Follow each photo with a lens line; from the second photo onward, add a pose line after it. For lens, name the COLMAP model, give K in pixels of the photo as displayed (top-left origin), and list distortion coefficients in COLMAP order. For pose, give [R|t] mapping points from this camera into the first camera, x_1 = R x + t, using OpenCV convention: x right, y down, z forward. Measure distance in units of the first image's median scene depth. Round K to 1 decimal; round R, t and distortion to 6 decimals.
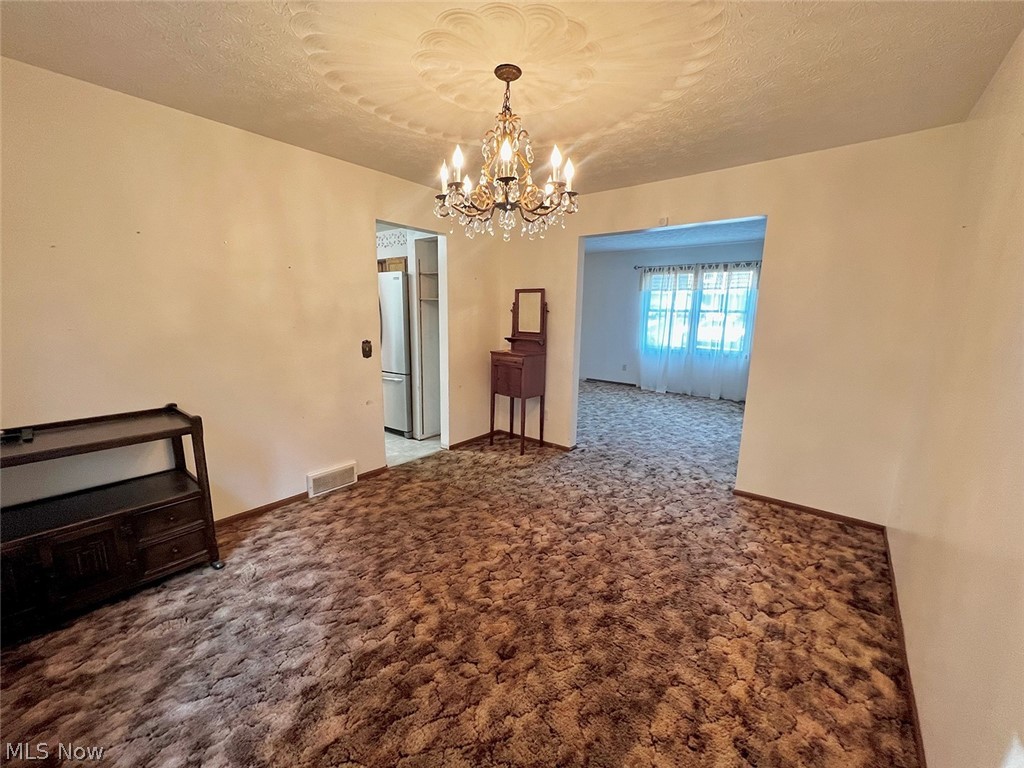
lens RADIAL K [[408.7, 0, 509.4], [0, 408.7, 384.1], [0, 0, 1]] dist [0.000140, -0.000059]
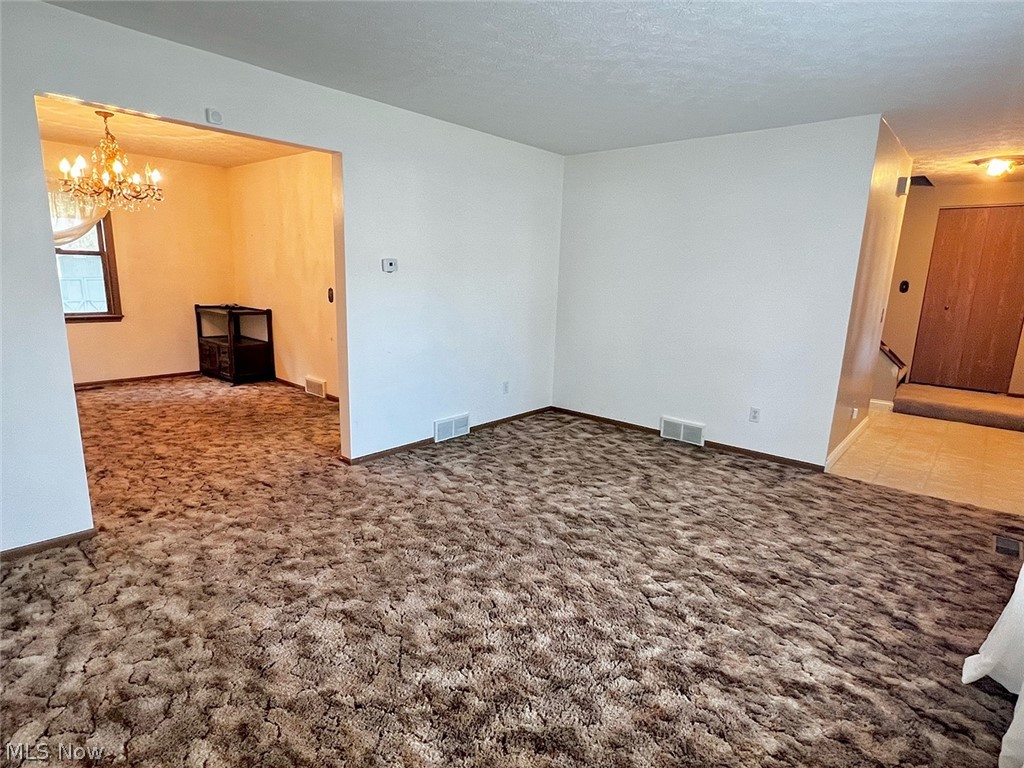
lens RADIAL K [[549.8, 0, 510.5], [0, 549.8, 384.9], [0, 0, 1]] dist [0.000222, -0.000001]
pose [[-0.025996, 0.194941, -0.980470, 1.021053], [-0.211275, 0.957575, 0.195990, -0.206006], [0.977081, 0.212244, 0.016293, 1.202724]]
